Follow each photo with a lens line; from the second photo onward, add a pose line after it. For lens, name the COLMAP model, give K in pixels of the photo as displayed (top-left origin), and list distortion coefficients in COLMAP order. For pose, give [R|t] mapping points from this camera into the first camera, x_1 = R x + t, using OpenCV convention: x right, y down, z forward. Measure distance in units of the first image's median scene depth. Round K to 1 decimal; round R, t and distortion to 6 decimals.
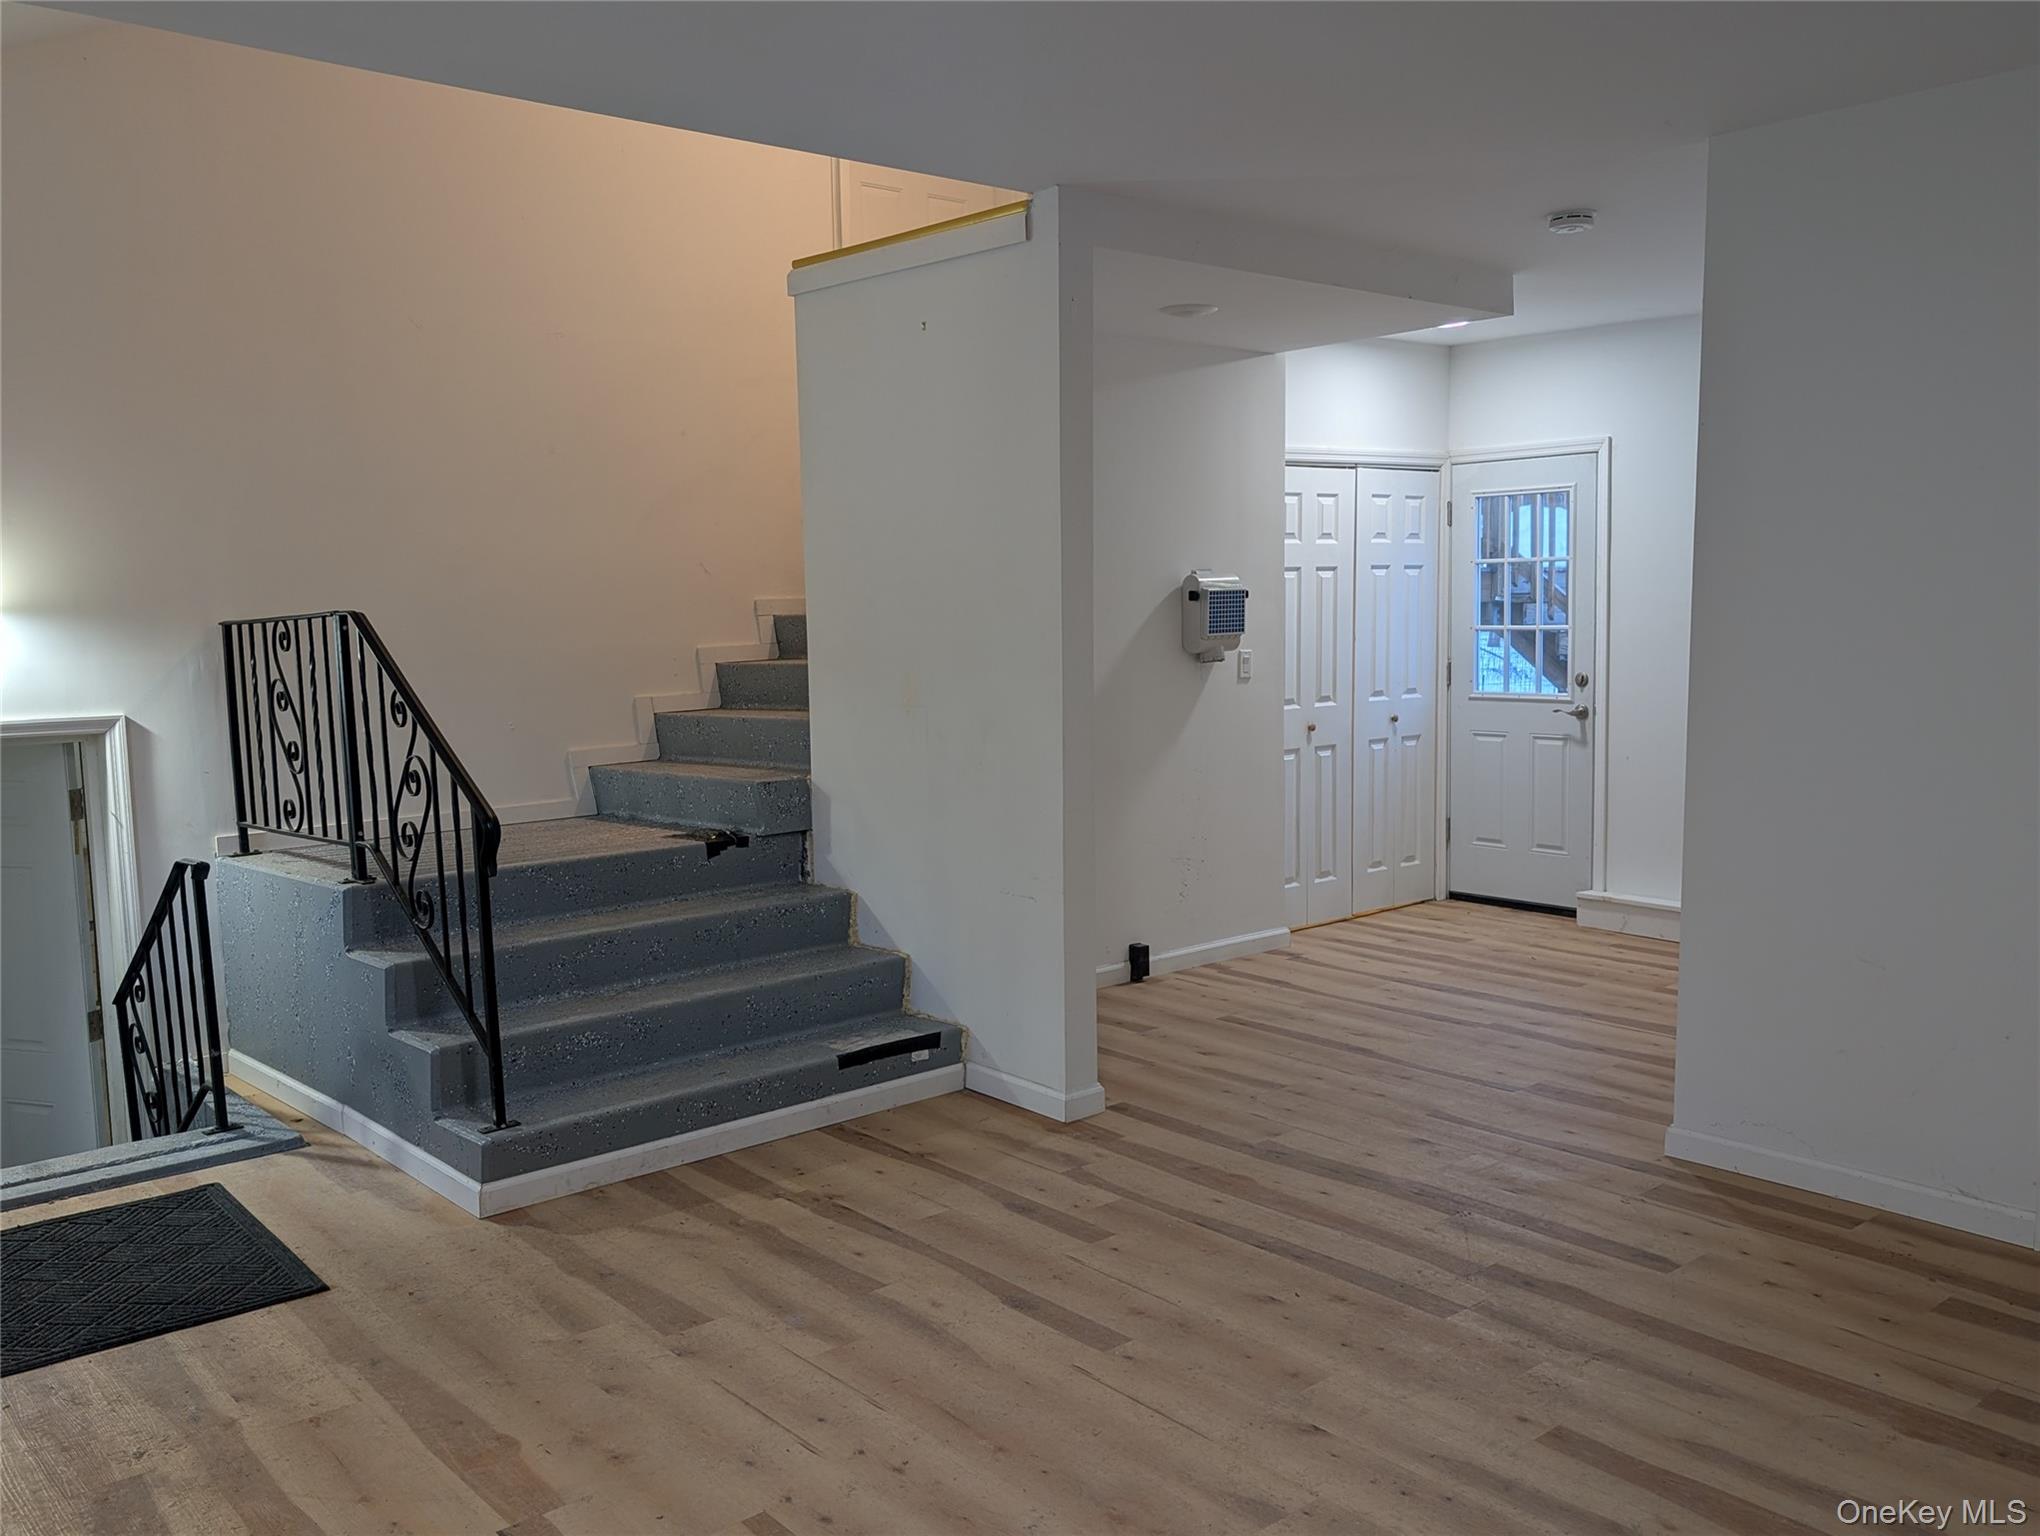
lens RADIAL K [[1757.4, 0, 1020.0], [0, 1757.4, 768.0], [0, 0, 1]] dist [0.012082, -0.016386]
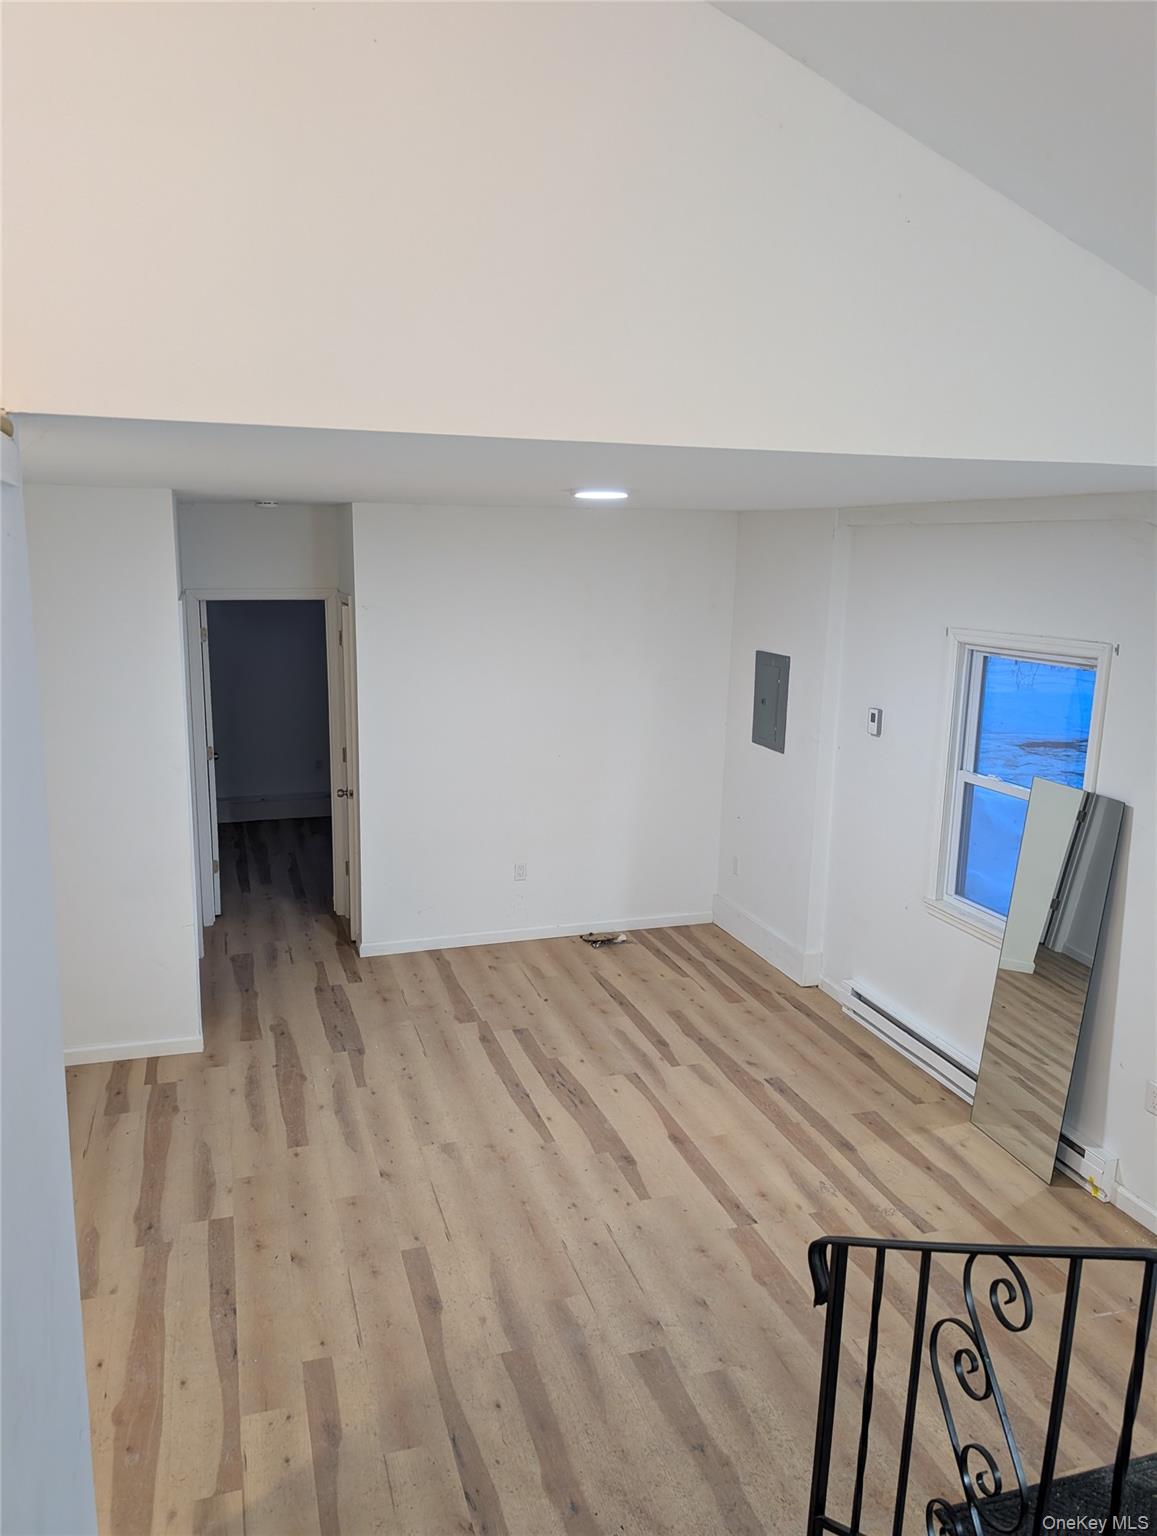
lens RADIAL K [[1117.6, 0, 578.5], [0, 1117.6, 768.0], [0, 0, 1]] dist [-0.000310, -0.003753]
pose [[-0.931770, -0.076664, 0.354862, -0.428762], [0.028923, 0.958669, 0.283052, -0.408557], [-0.361895, 0.274003, -0.891041, 1.721851]]
